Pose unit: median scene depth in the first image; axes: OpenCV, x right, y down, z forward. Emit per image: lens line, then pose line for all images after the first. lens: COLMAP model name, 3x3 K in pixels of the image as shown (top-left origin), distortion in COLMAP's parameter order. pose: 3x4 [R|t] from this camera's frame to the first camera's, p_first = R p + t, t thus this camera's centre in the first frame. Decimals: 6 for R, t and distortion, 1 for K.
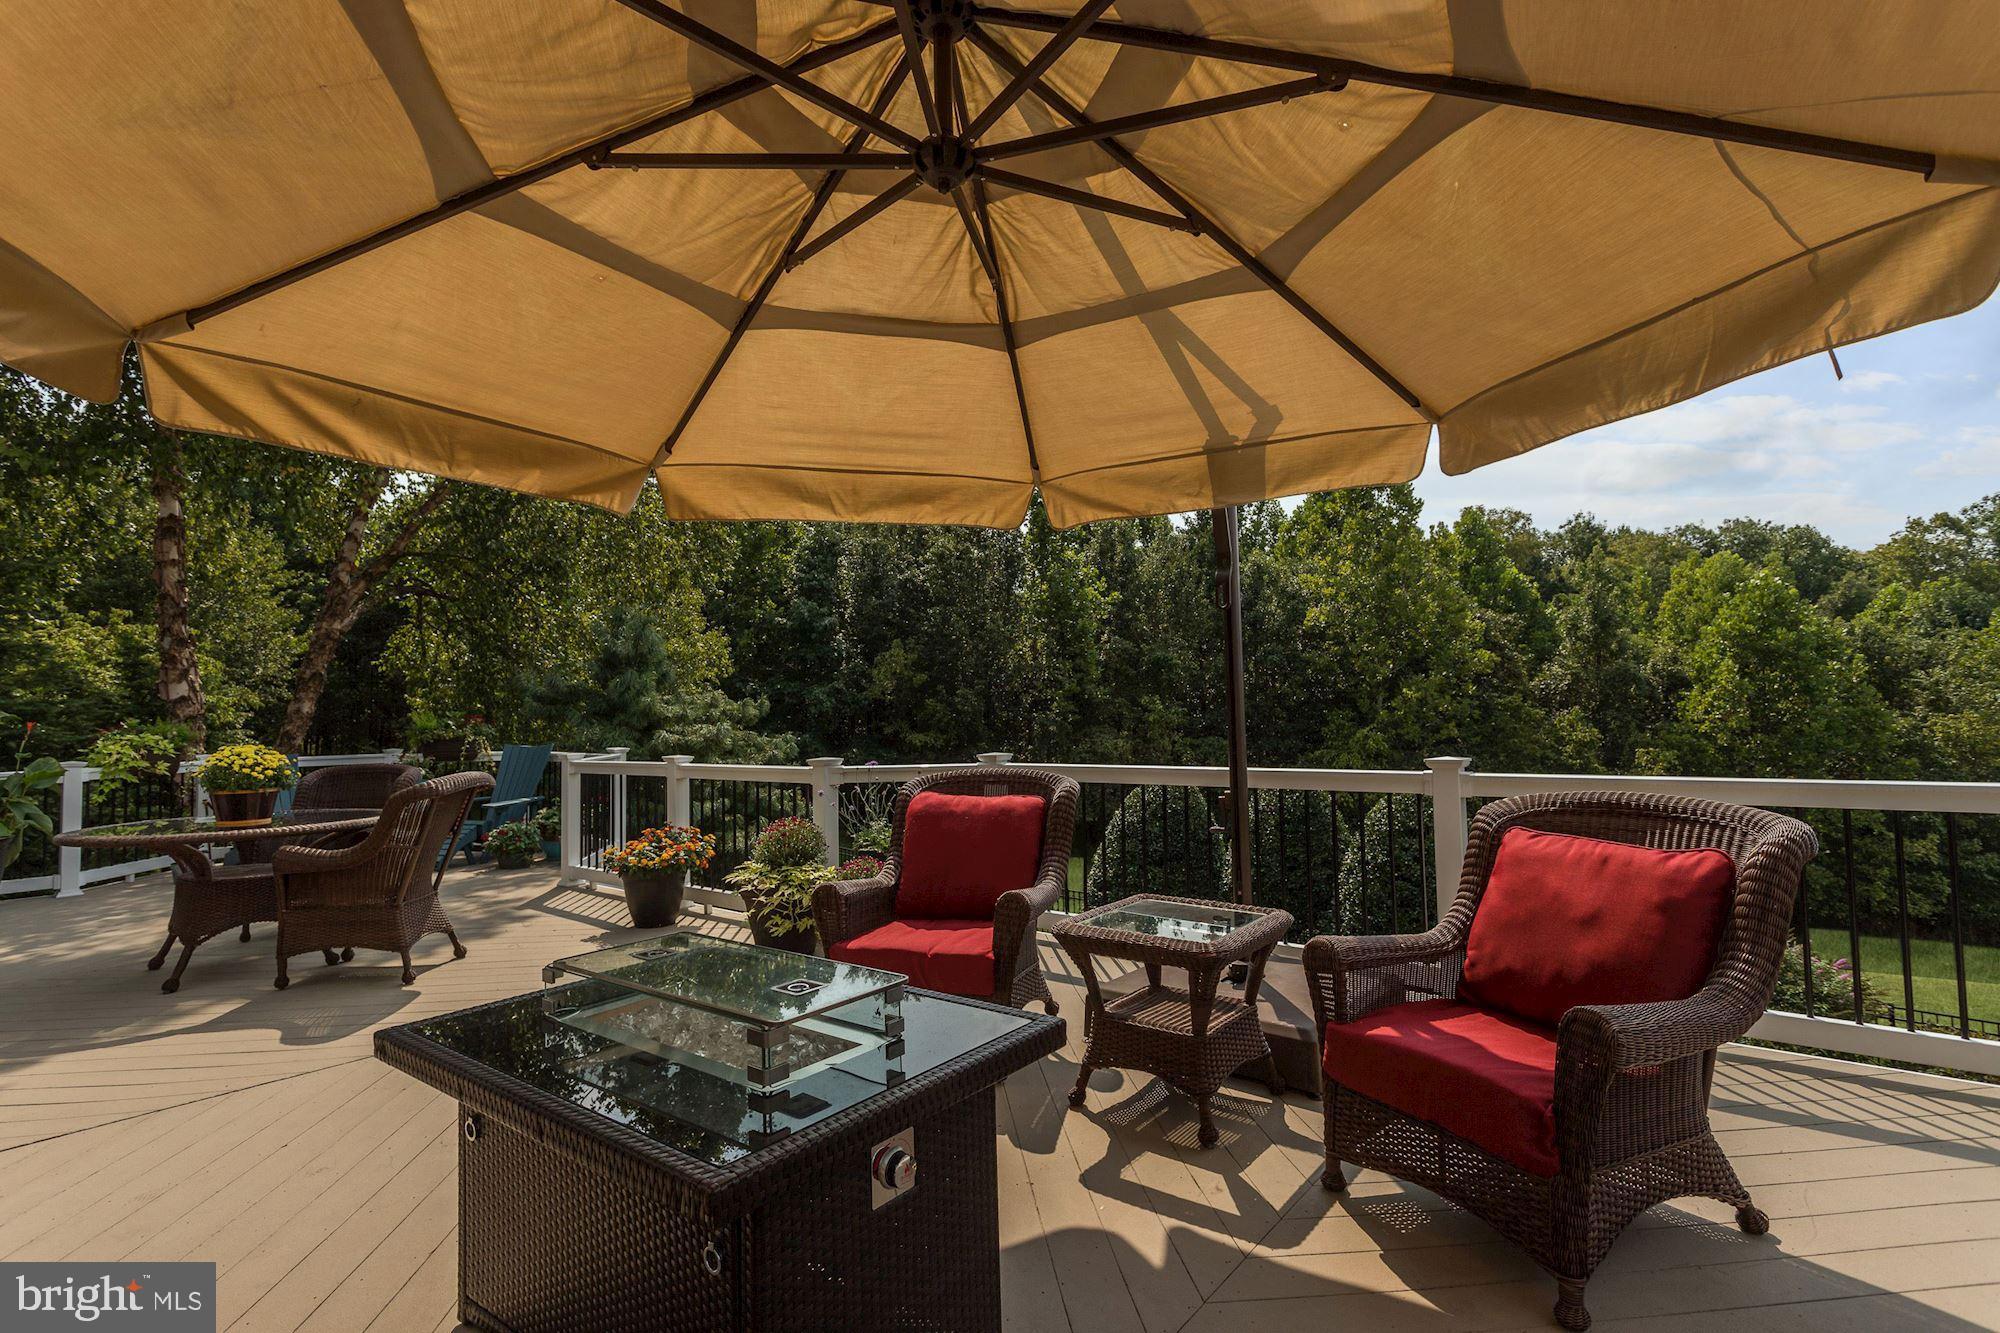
lens RADIAL K [[950.6, 0, 996.9], [0, 950.6, 660.8], [0, 0, 1]] dist [0.000640, 0.000349]
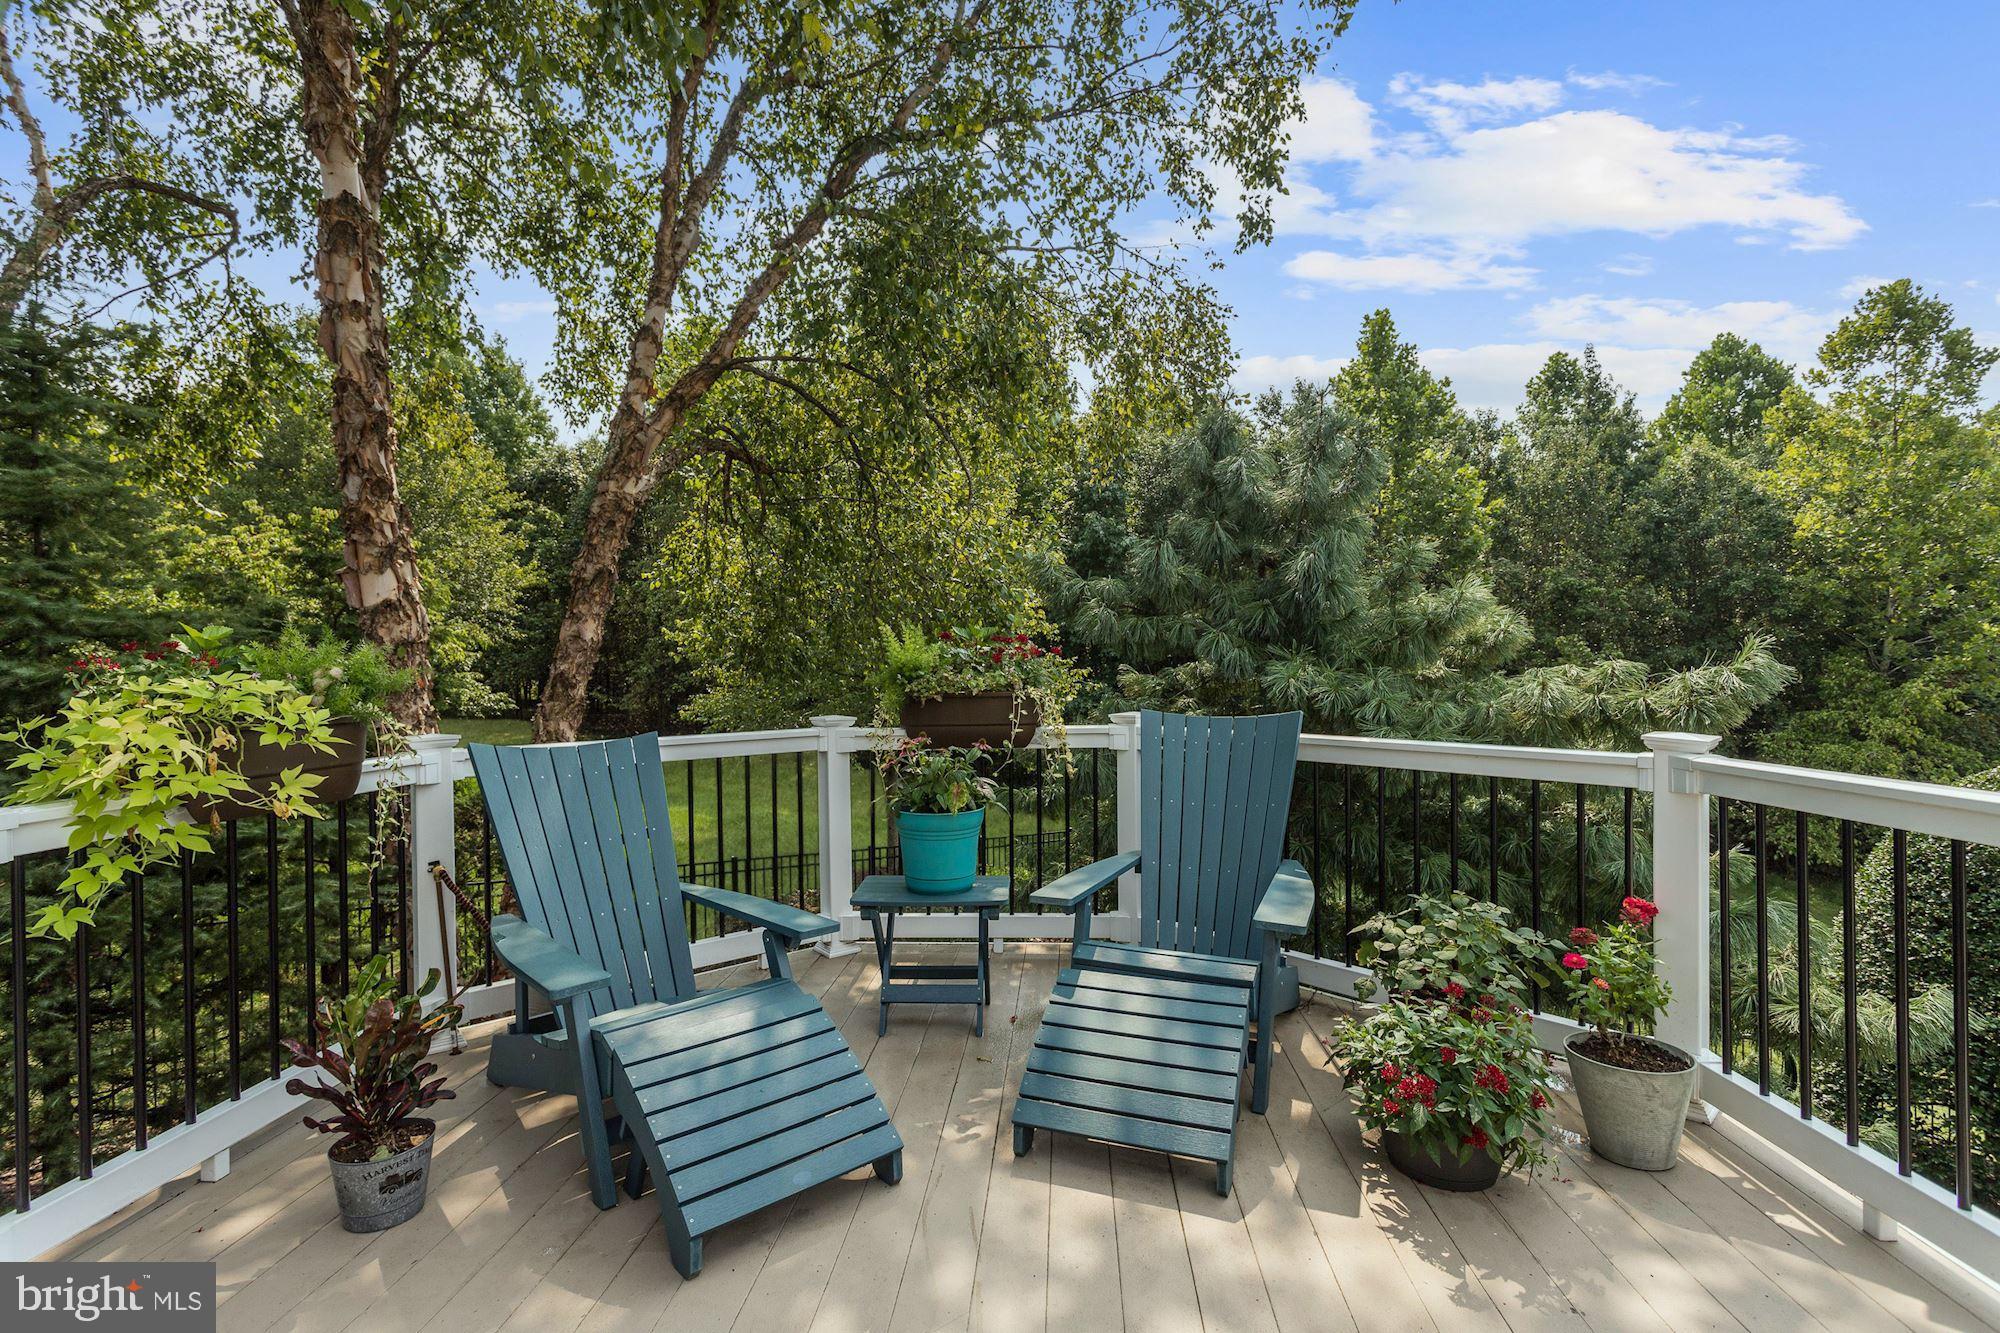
lens RADIAL K [[950.6, 0, 996.9], [0, 950.6, 660.8], [0, 0, 1]] dist [0.000640, 0.000349]
pose [[0.987490, 0.004495, -0.157619, -0.452639], [0.004090, 0.998527, 0.054101, 0.042289], [0.157630, -0.054069, 0.986017, 0.546143]]
